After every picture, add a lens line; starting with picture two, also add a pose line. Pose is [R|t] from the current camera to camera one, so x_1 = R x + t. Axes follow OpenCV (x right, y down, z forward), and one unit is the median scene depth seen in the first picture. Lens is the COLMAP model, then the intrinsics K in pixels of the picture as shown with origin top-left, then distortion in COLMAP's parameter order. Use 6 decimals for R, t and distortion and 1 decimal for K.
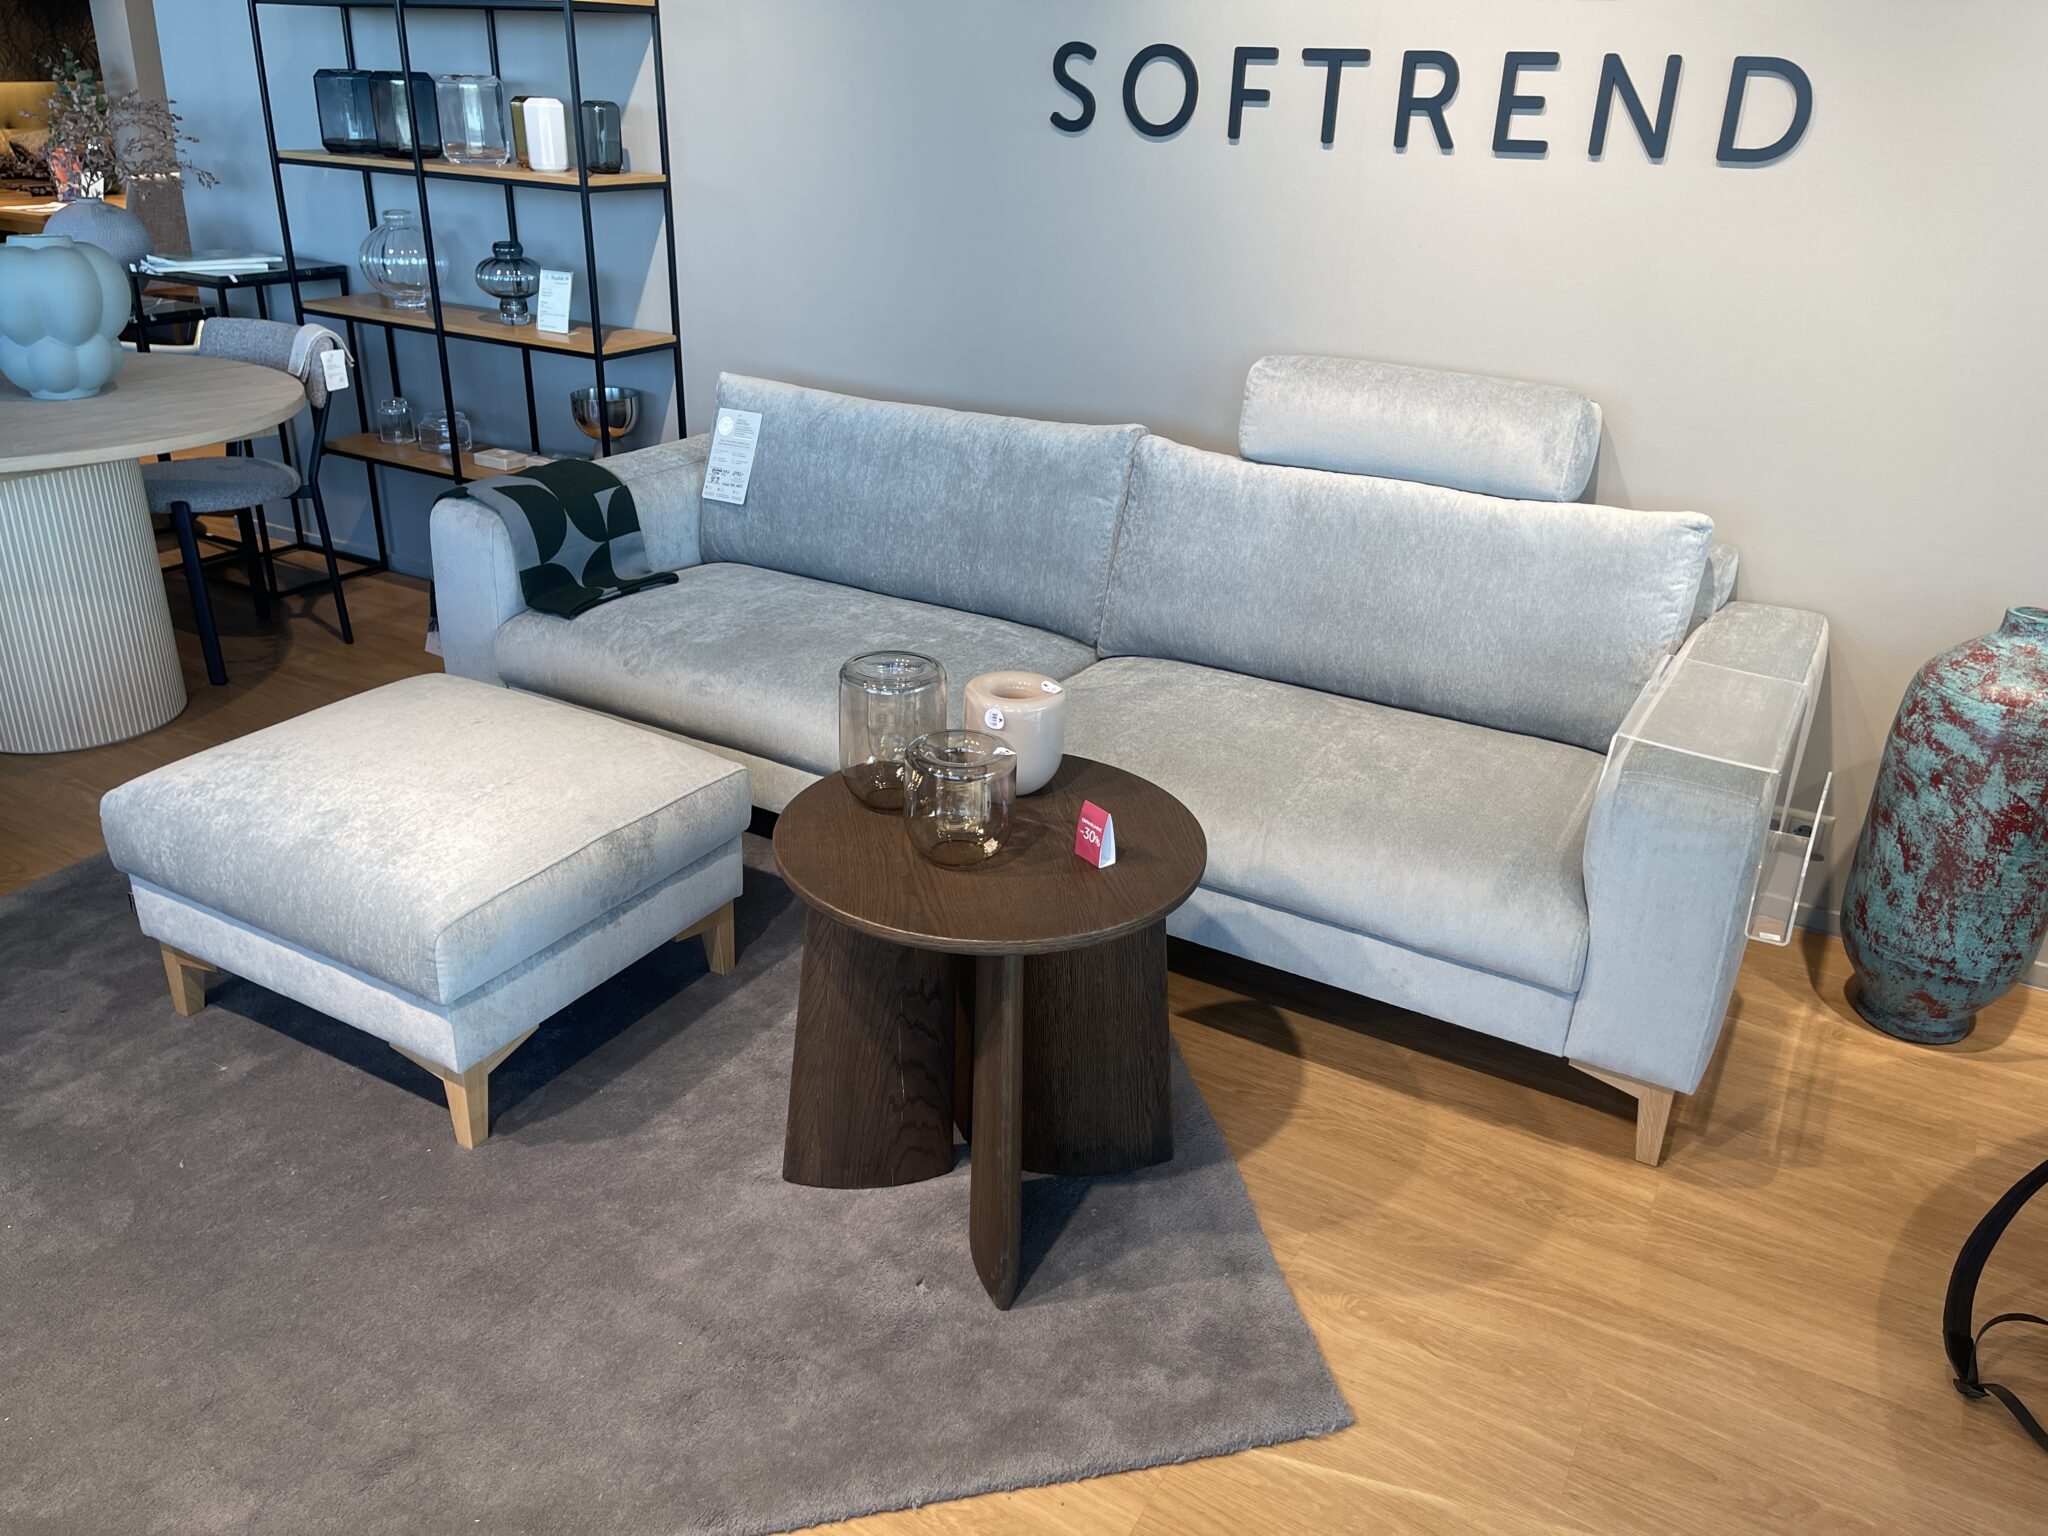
lens RADIAL K [[1559.5, 0, 1016.2], [0, 1559.5, 771.8], [0, 0, 1]] dist [0.061758, -0.088406]
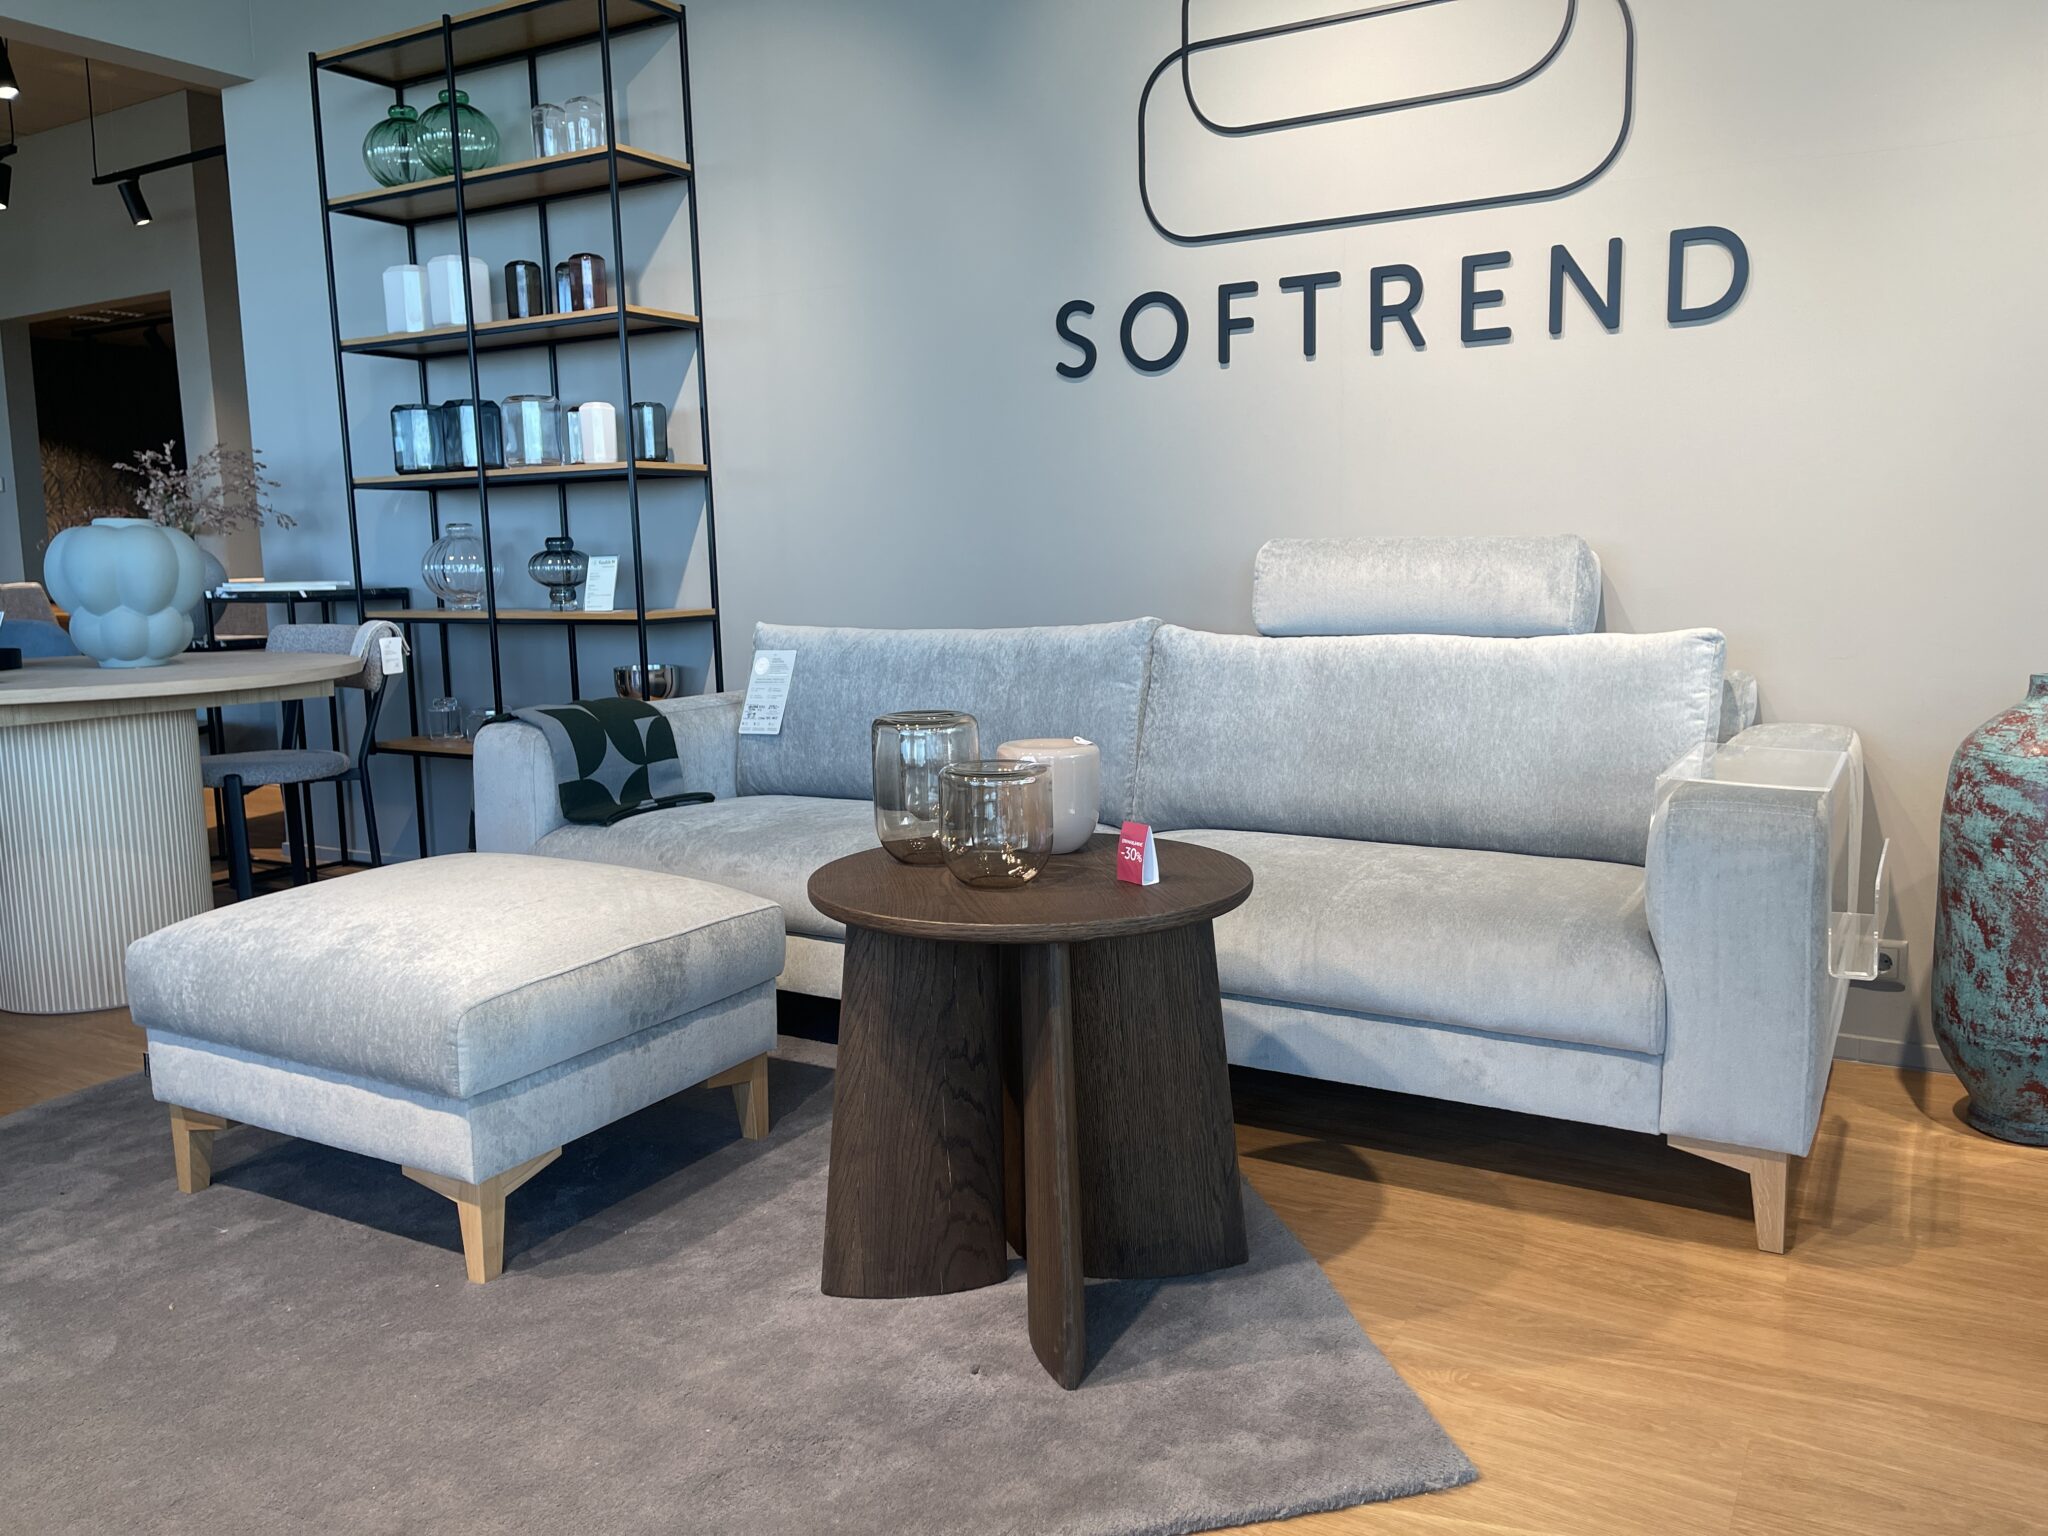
lens RADIAL K [[1559.5, 0, 1022.8], [0, 1559.5, 753.8], [0, 0, 1]] dist [0.061758, -0.088406]
pose [[0.998582, -0.052206, -0.010386, -0.005453], [0.047115, 0.957684, -0.283939, 0.197602], [0.024770, 0.283047, 0.958786, 0.033857]]
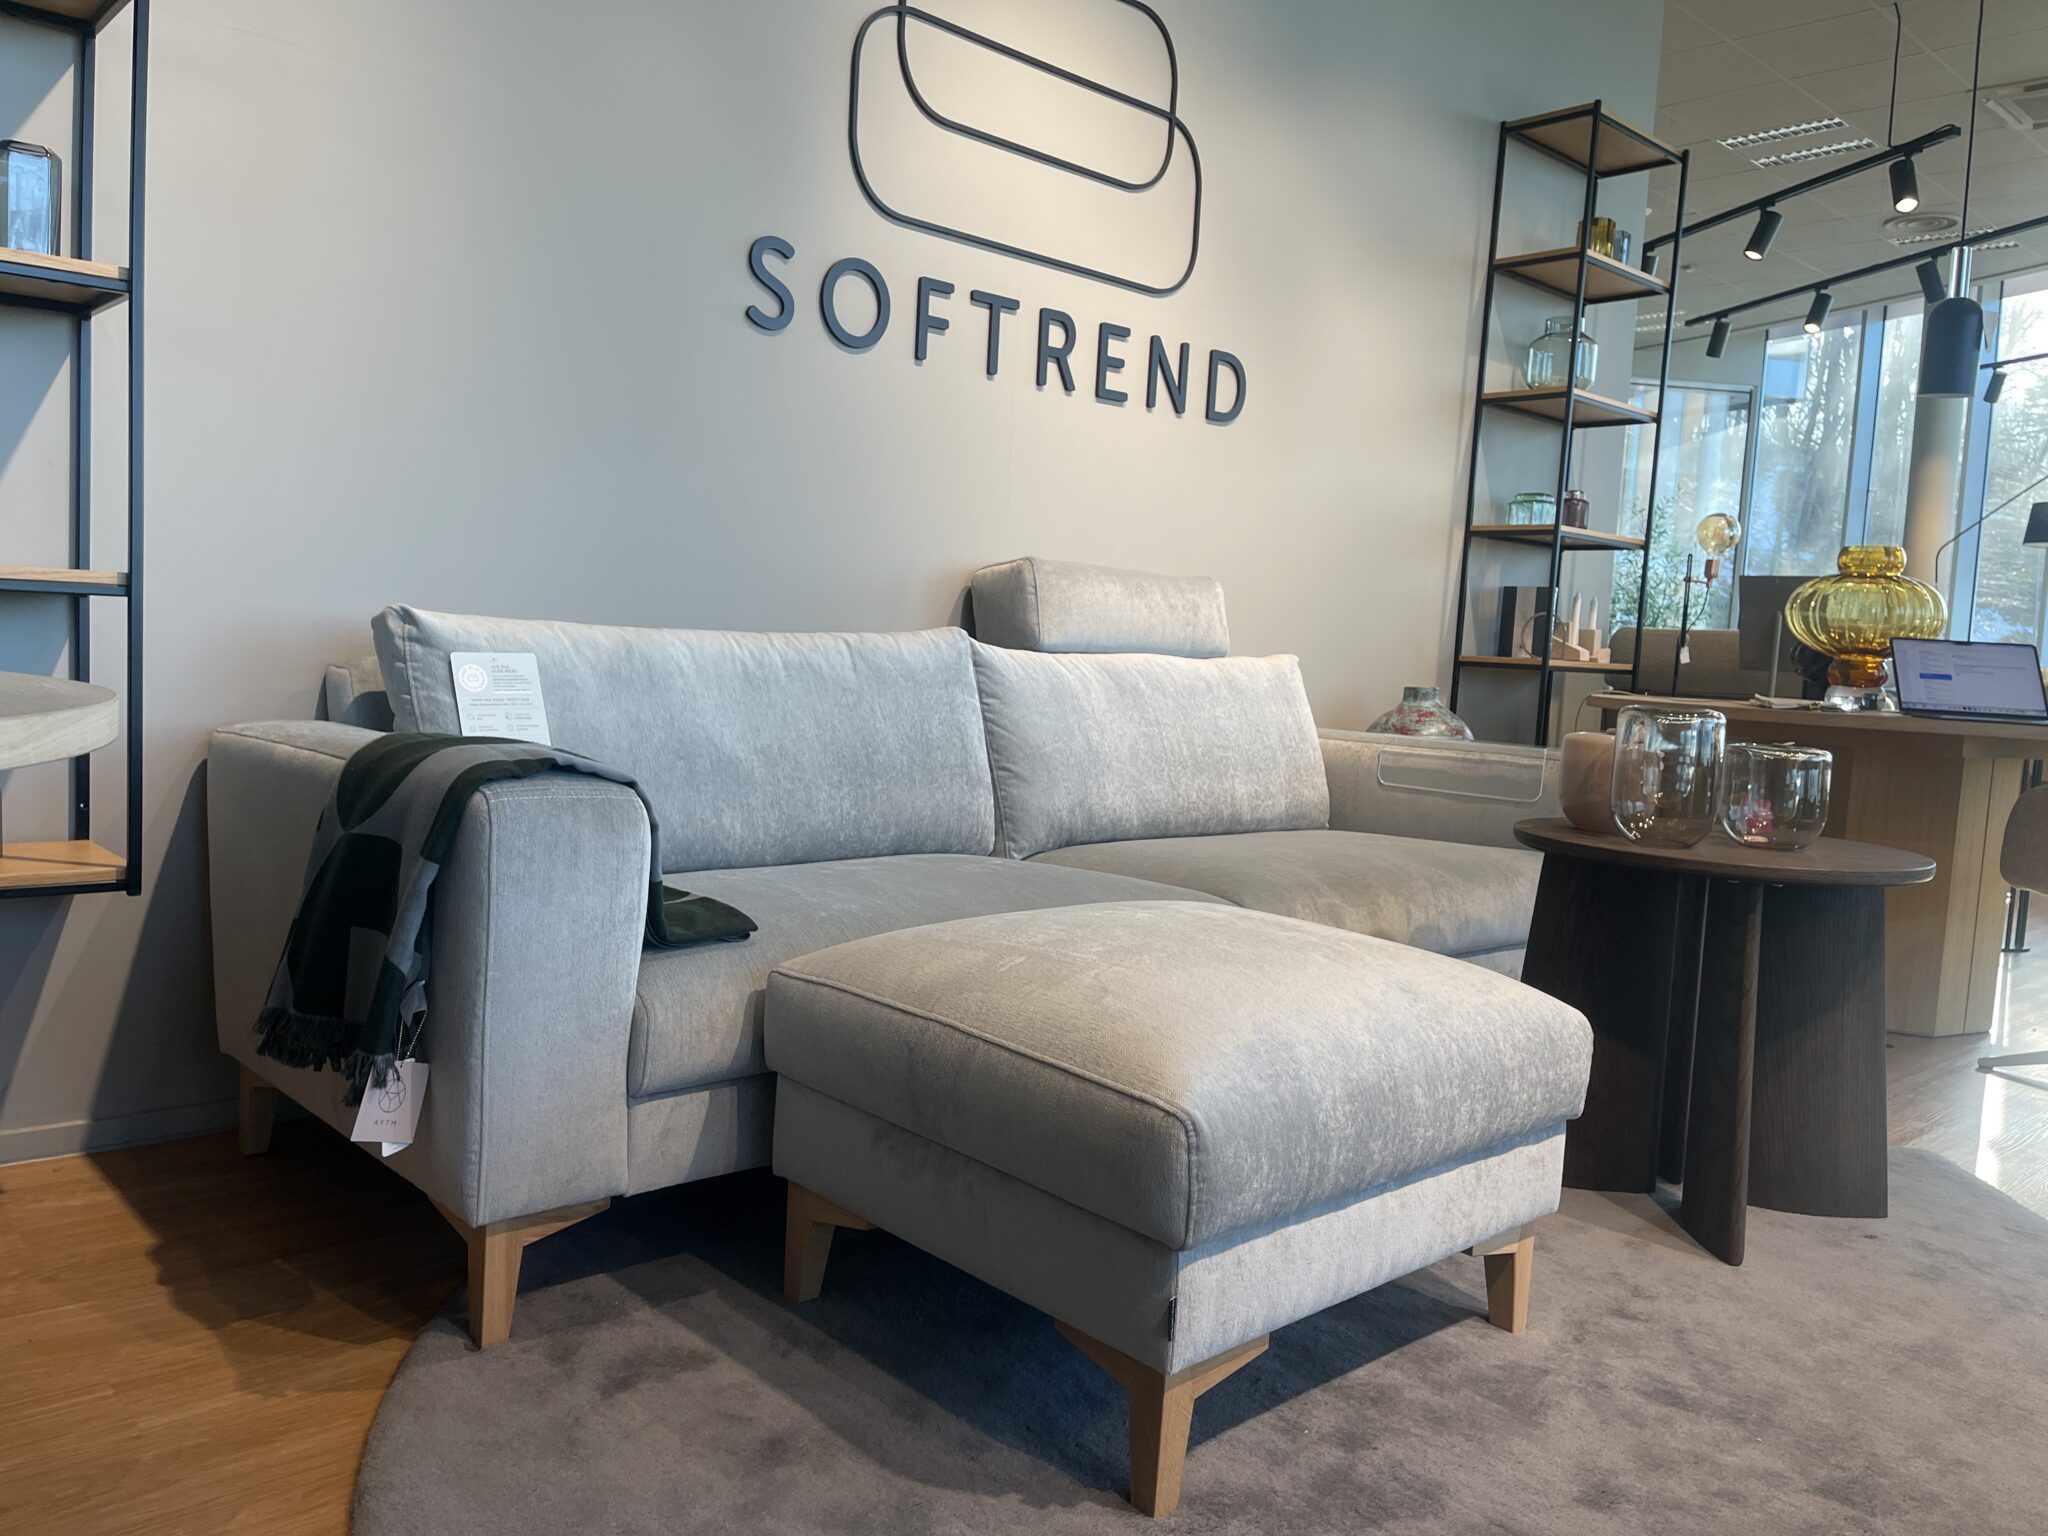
lens RADIAL K [[1559.5, 0, 1024.1], [0, 1559.5, 758.9], [0, 0, 1]] dist [0.061758, -0.088406]
pose [[0.296656, -0.087897, 0.950931, -1.024254], [0.347336, 0.937490, -0.021702, -0.139753], [-0.889580, 0.336730, 0.308642, 0.875186]]
